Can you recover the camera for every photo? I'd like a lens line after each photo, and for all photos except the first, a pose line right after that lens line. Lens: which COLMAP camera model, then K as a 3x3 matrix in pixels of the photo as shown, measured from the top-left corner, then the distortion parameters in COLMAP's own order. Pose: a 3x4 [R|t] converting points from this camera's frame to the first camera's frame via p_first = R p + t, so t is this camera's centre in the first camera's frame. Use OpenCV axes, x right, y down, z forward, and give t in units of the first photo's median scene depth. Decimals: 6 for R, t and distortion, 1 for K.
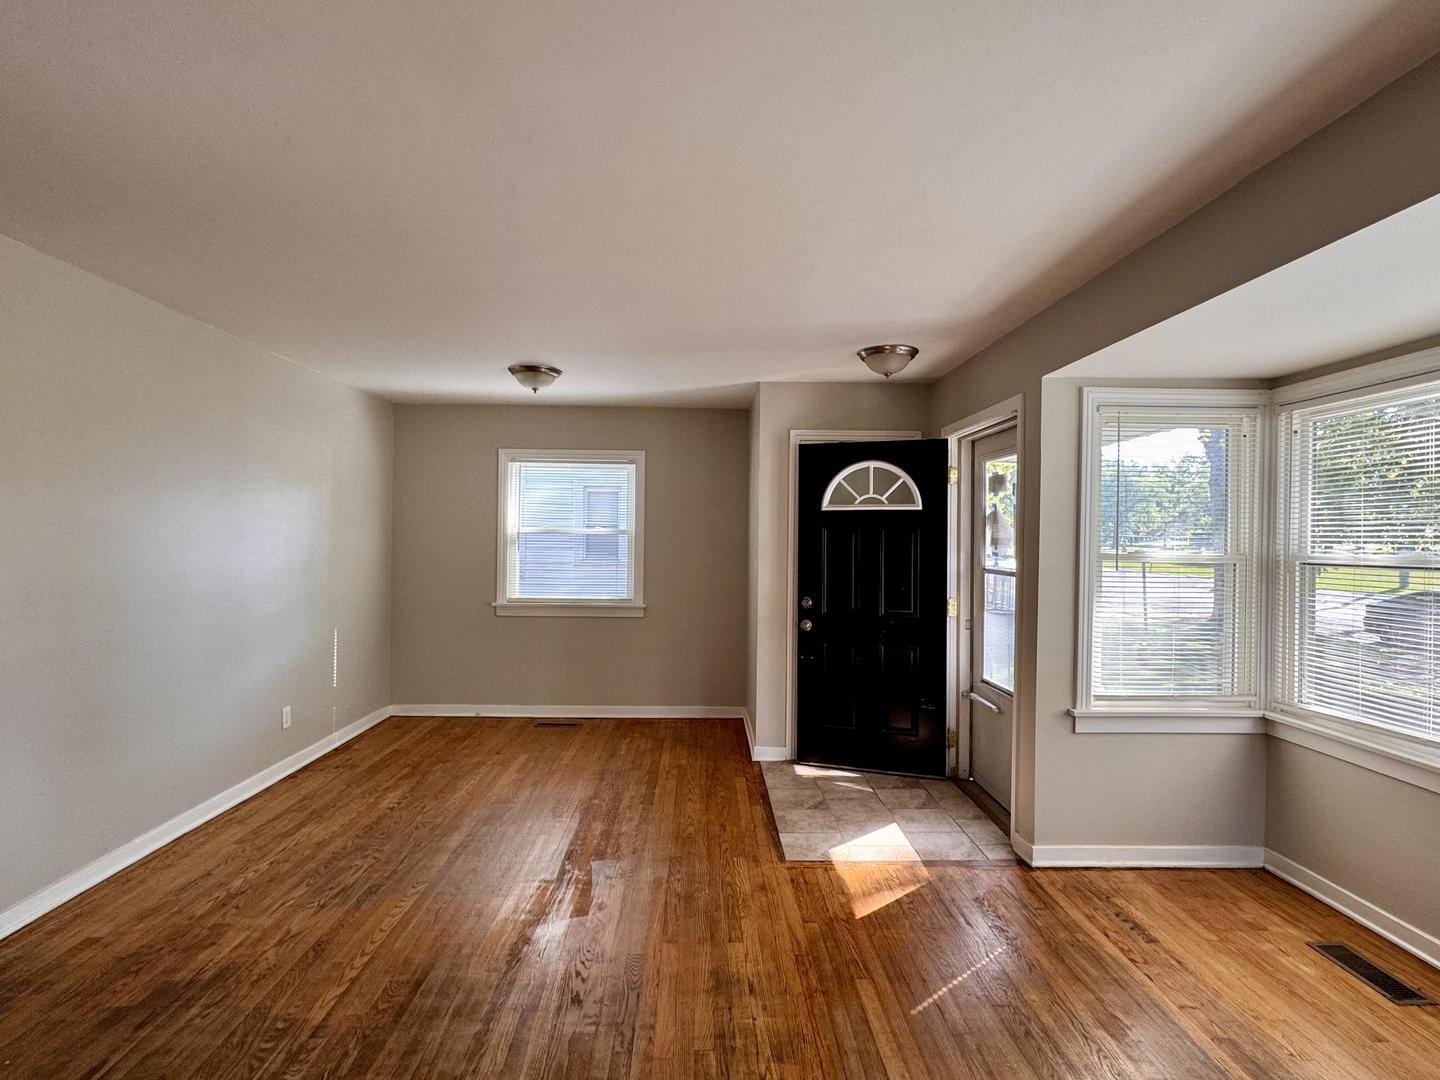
lens RADIAL K [[716.6, 0, 721.0], [0, 716.6, 538.9], [0, 0, 1]] dist [-0.006869, 0.001424]
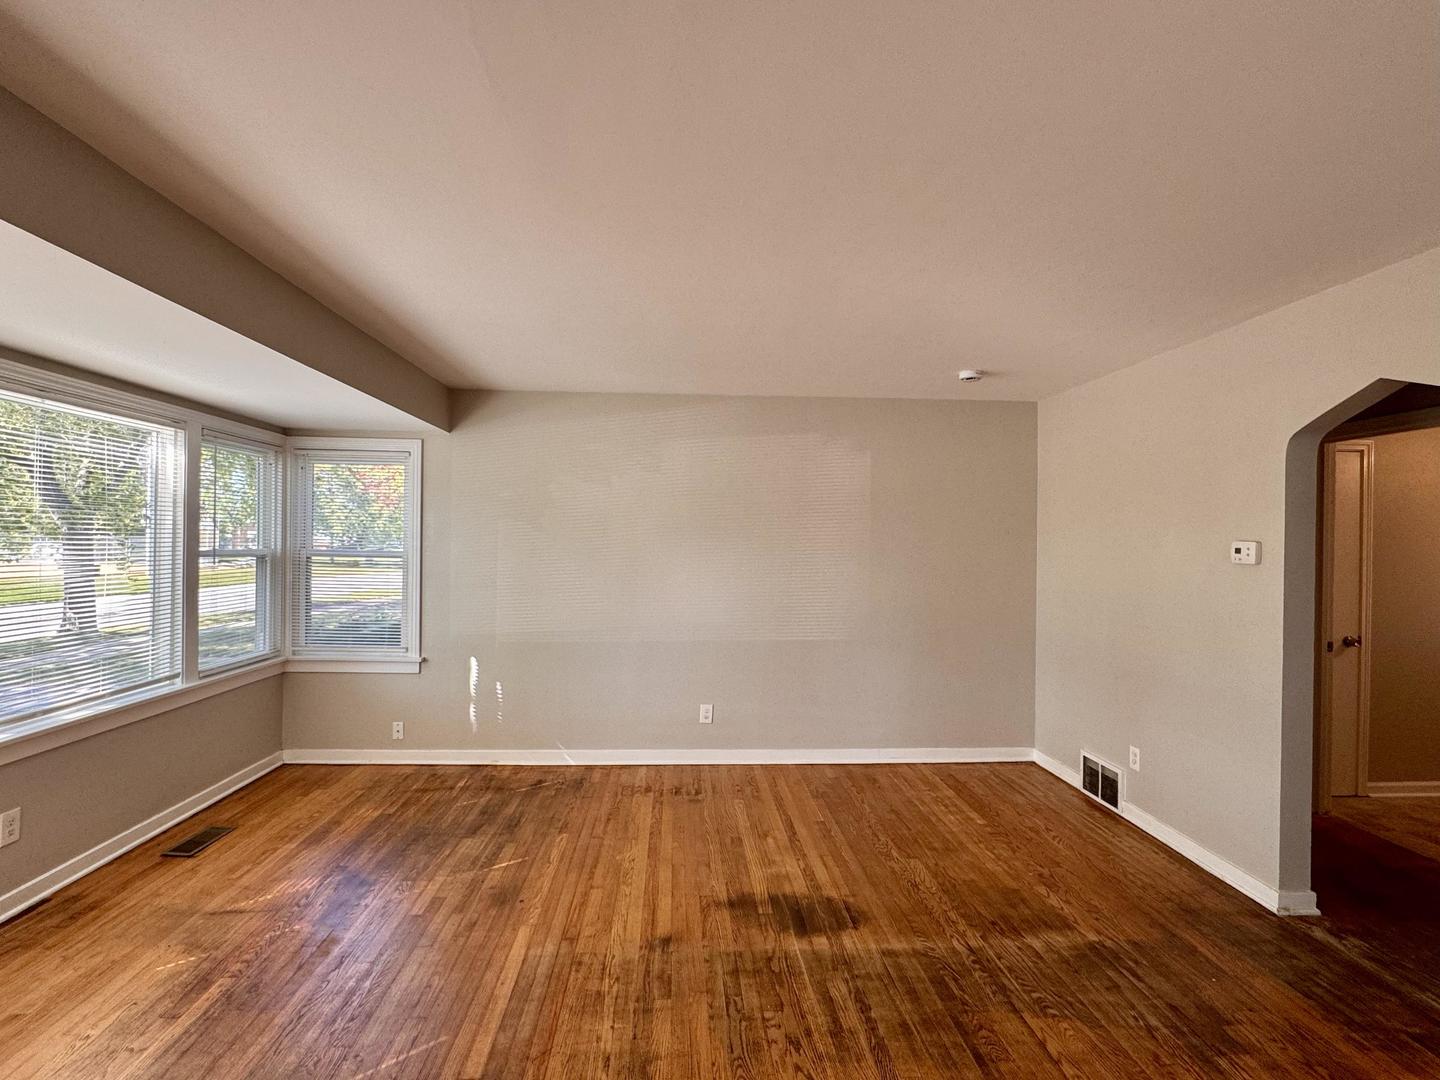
lens RADIAL K [[716.6, 0, 714.3], [0, 716.6, 541.3], [0, 0, 1]] dist [-0.006869, 0.001424]
pose [[-0.999424, -0.026268, -0.021464, -0.059098], [-0.026349, 0.999647, 0.003493, -0.023637], [0.021365, 0.004056, -0.999764, 2.043113]]
